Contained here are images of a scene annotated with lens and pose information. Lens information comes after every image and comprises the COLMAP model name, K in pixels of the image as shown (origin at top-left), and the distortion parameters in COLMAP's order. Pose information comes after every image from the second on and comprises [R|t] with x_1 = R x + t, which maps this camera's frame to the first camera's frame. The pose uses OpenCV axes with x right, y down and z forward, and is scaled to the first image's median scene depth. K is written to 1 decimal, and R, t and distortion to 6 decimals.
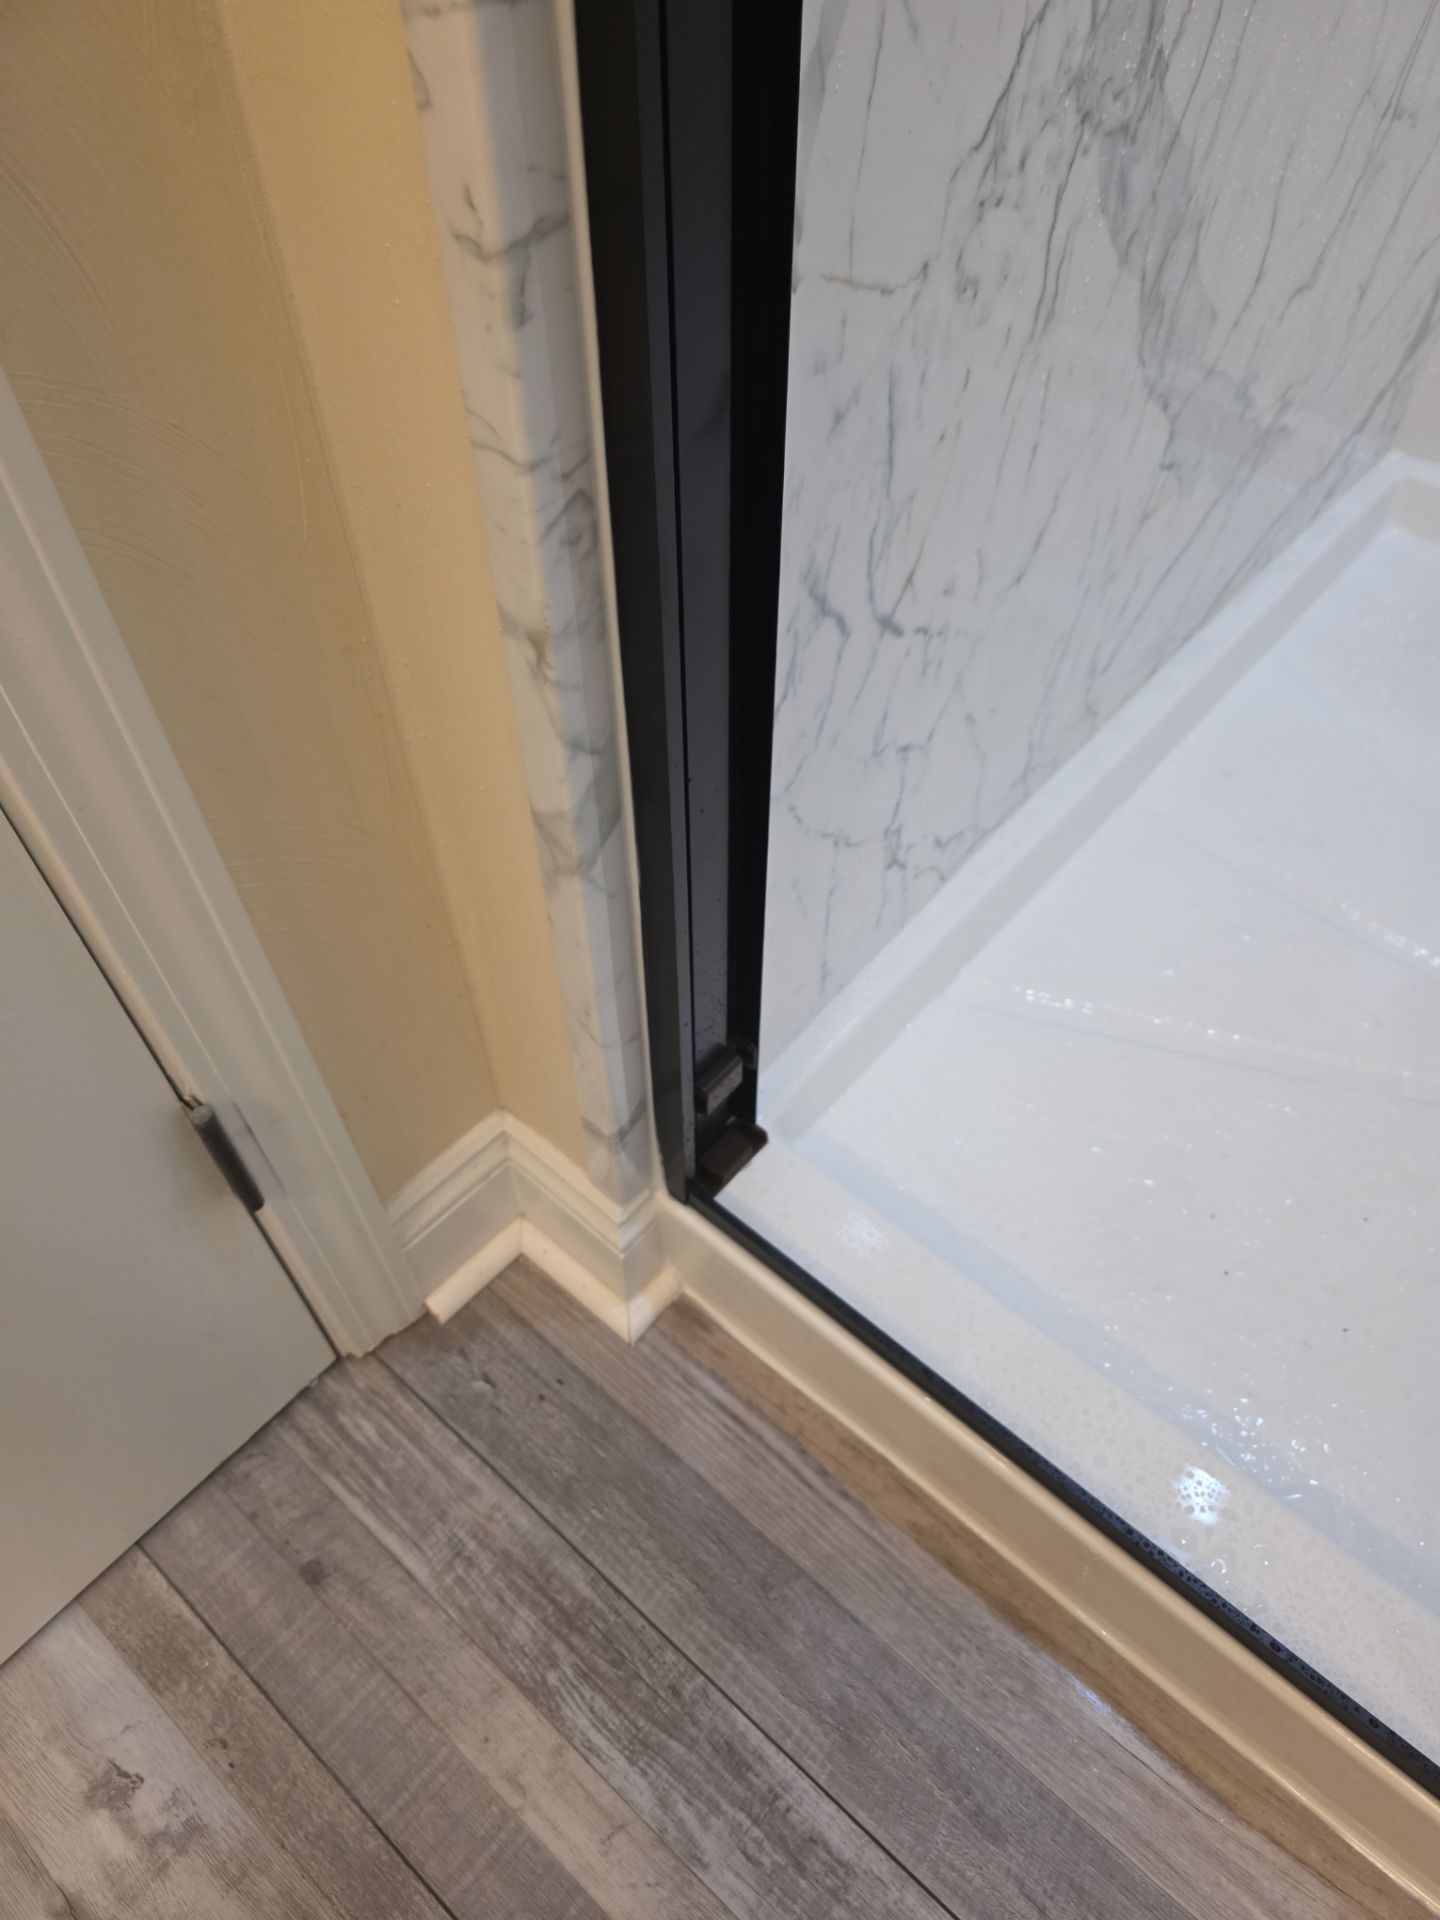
lens RADIAL K [[1305.3, 0, 732.6], [0, 1305.3, 952.2], [0, 0, 1]] dist [0.009332, -0.007935]
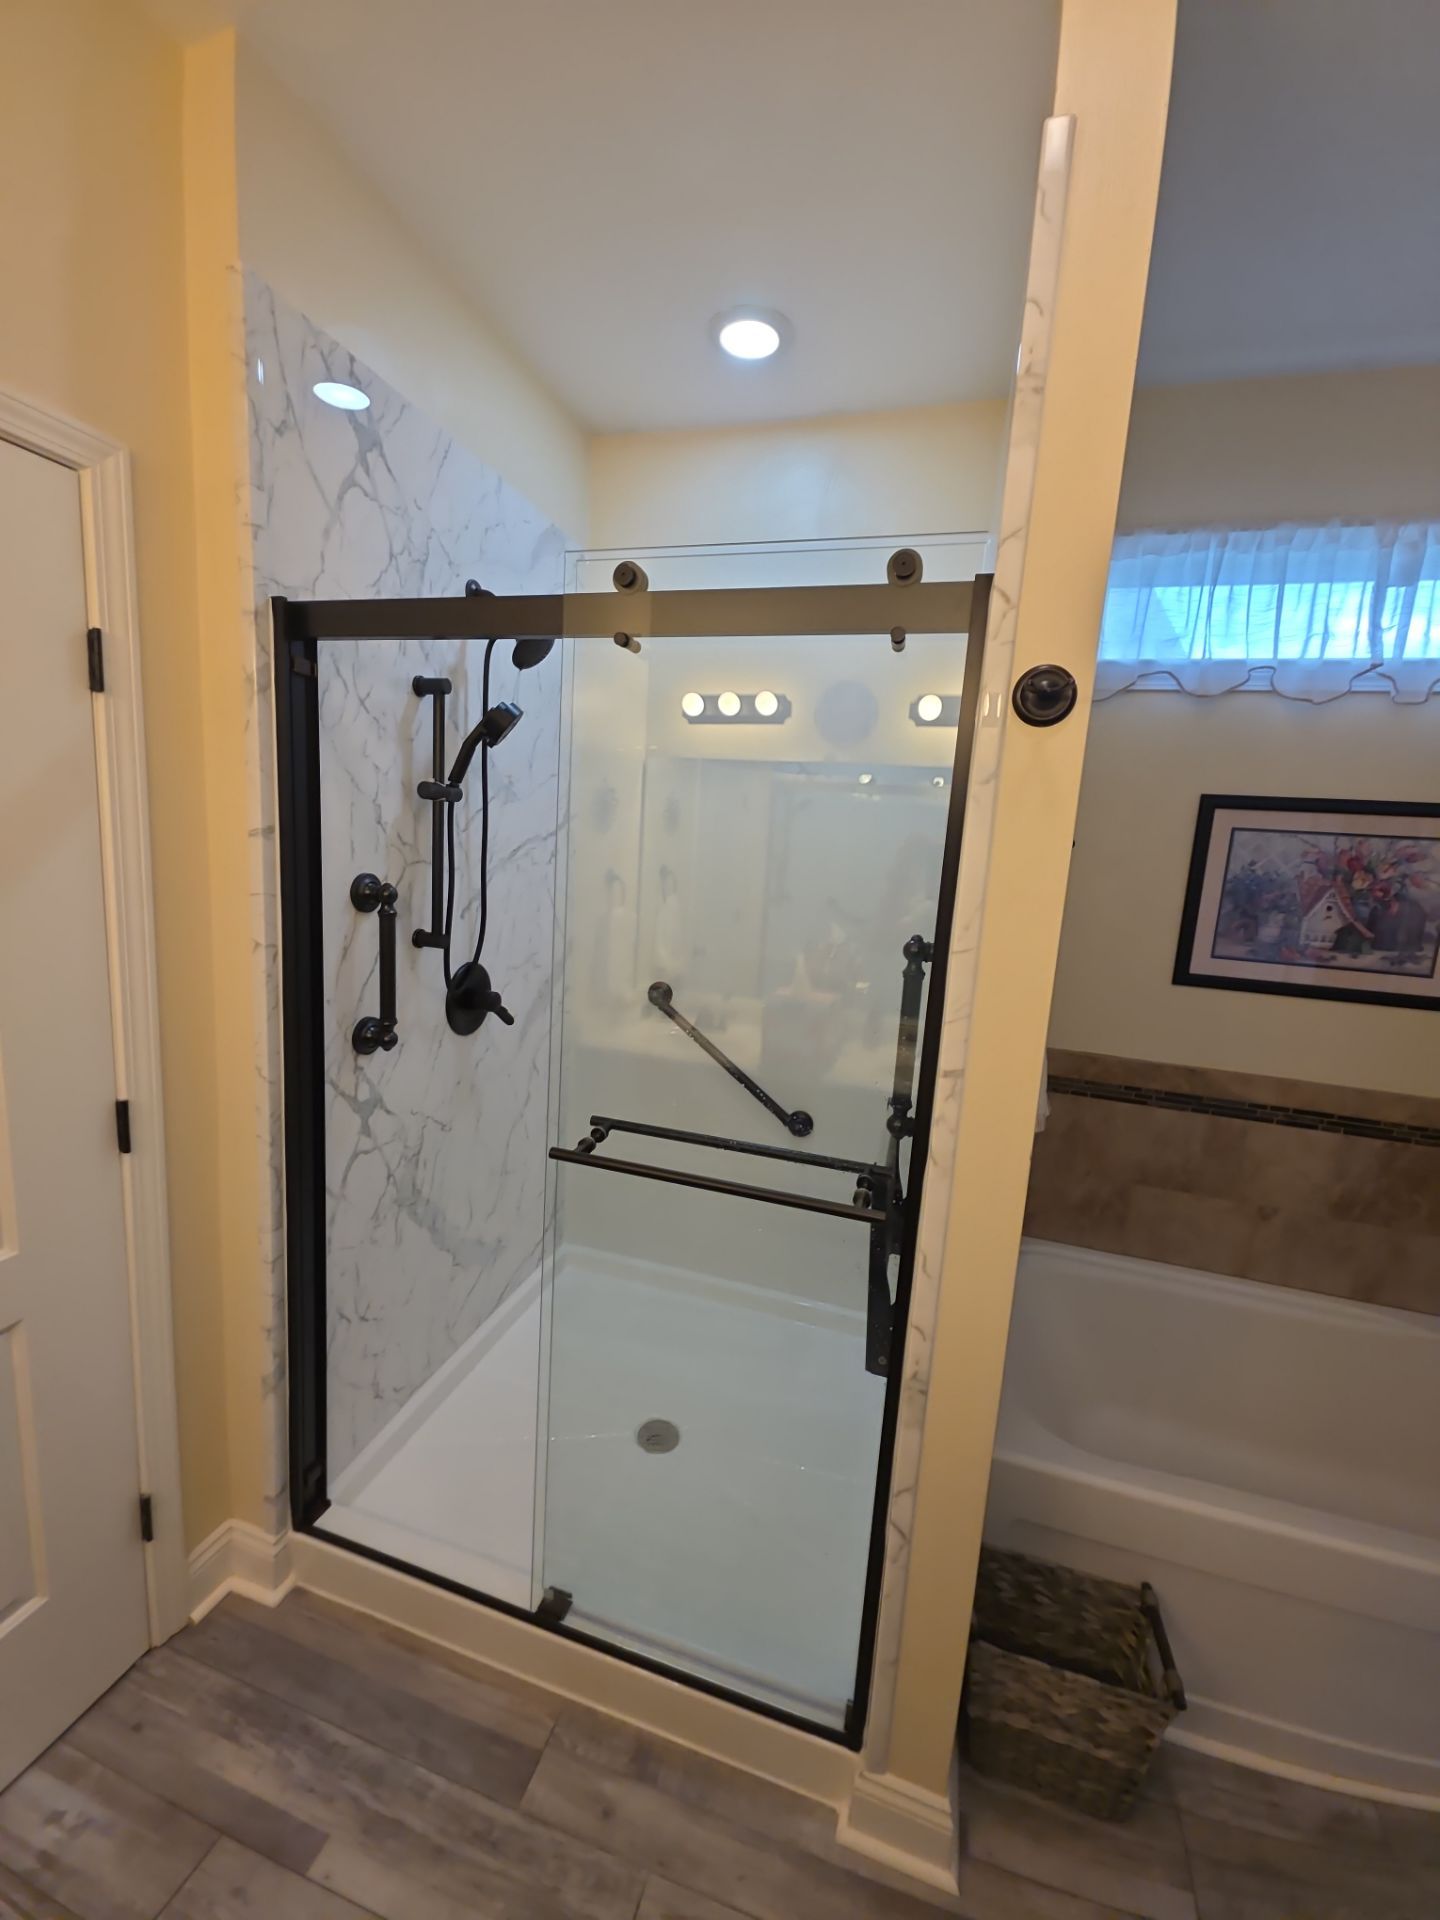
lens RADIAL K [[754.7, 0, 718.4], [0, 754.7, 952.7], [0, 0, 1]] dist [0.006522, -0.006943]
pose [[0.913182, 0.000349, 0.407552, 0.149094], [0.270029, 0.748489, -0.605681, 0.550226], [-0.305260, 0.663147, 0.683412, -1.513644]]
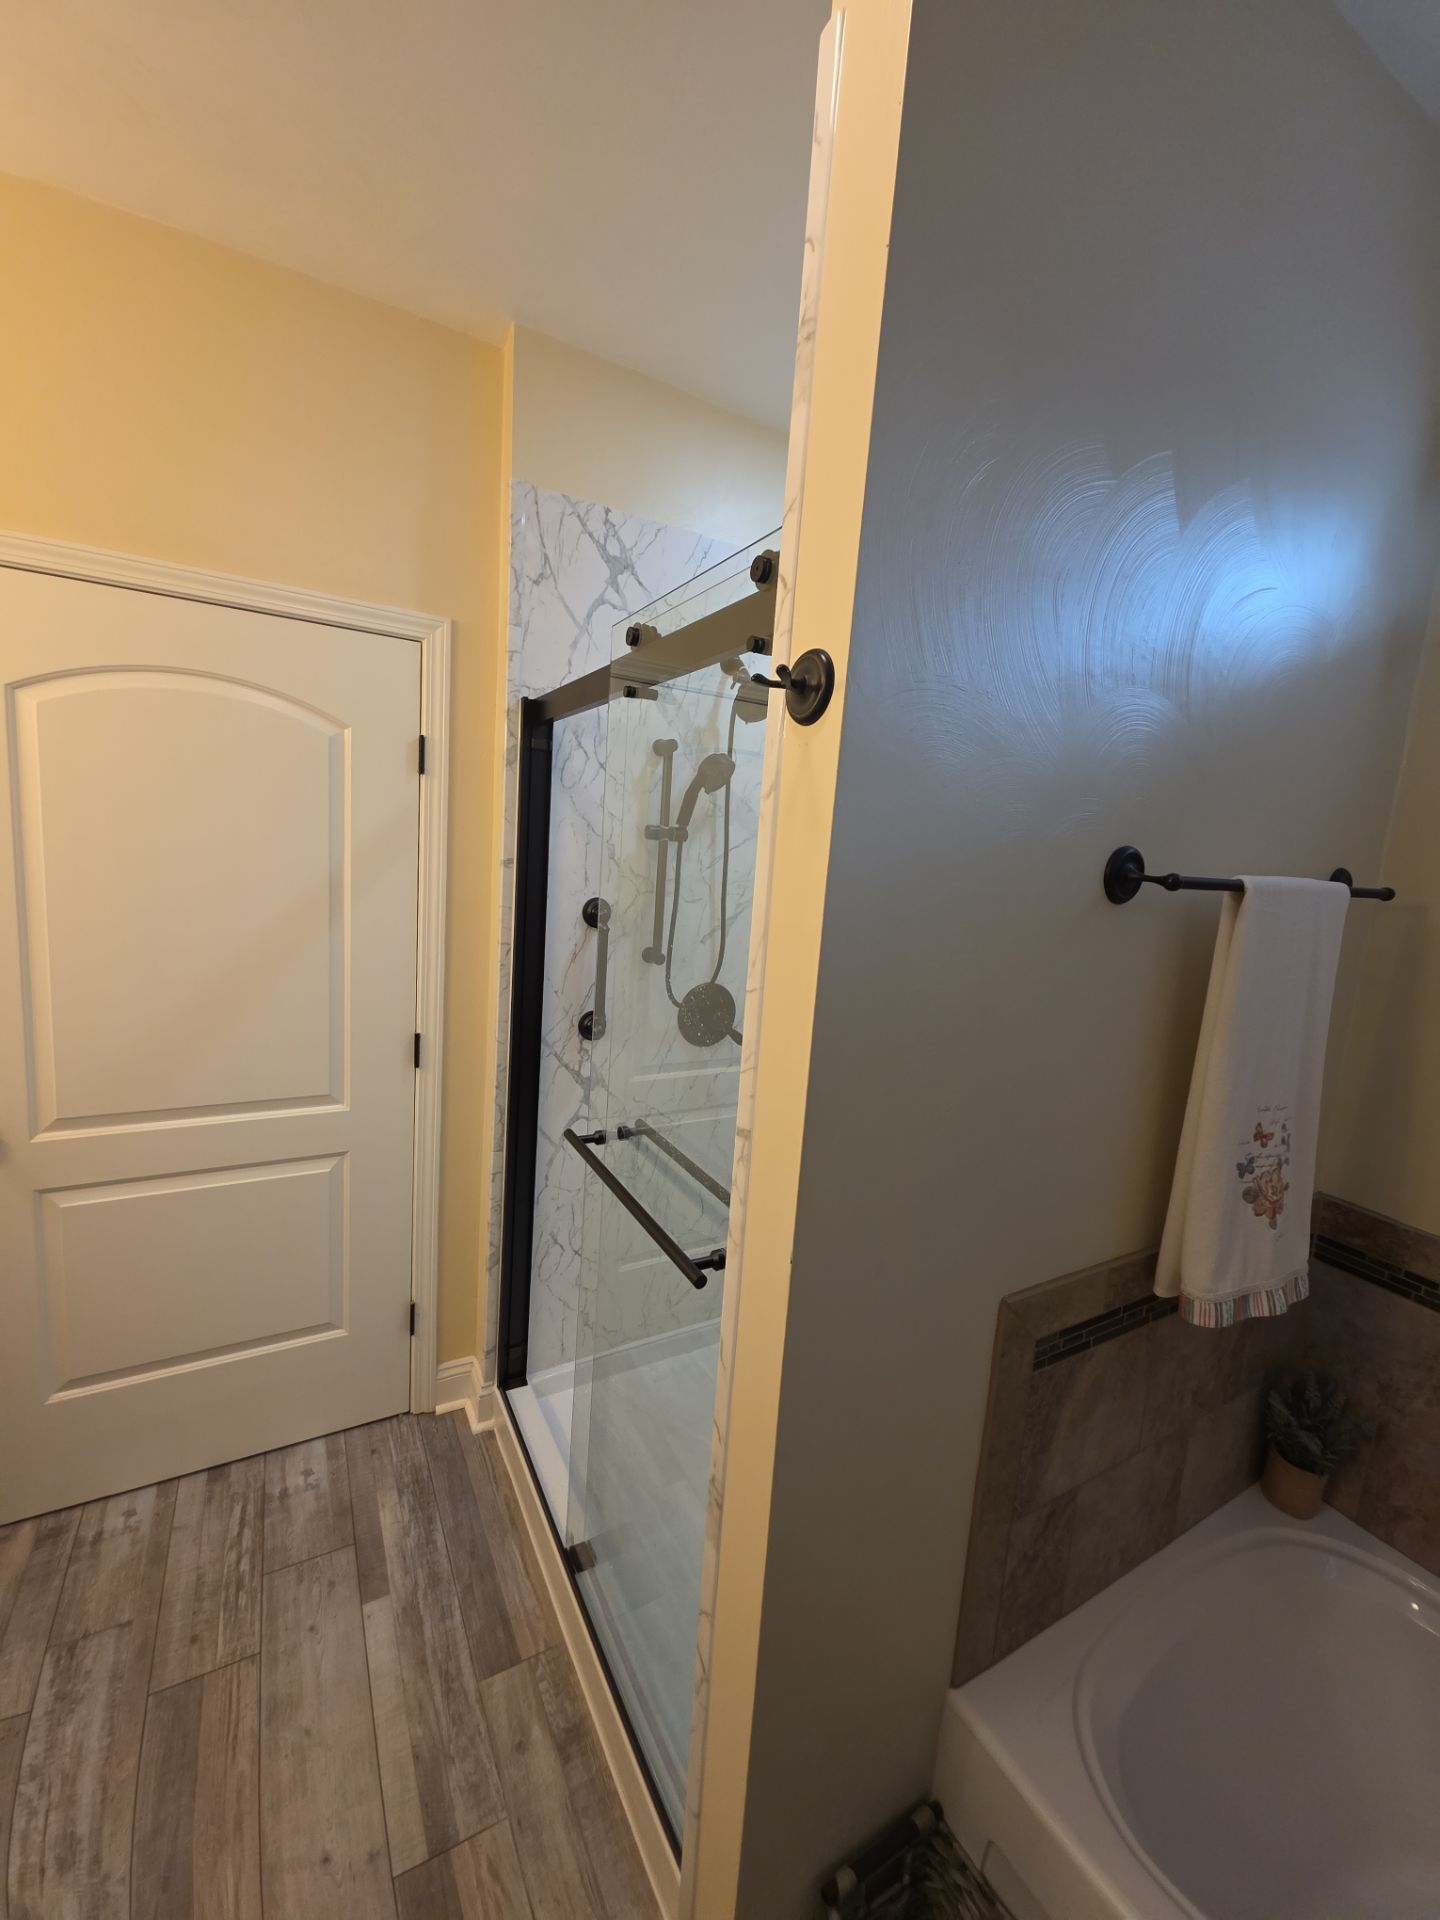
lens RADIAL K [[754.7, 0, 714.8], [0, 754.7, 952.3], [0, 0, 1]] dist [0.006522, -0.006943]
pose [[0.936204, 0.116583, -0.331558, 1.293799], [-0.313802, 0.702115, -0.639189, 0.566100], [0.158274, 0.702455, 0.693907, -1.575906]]
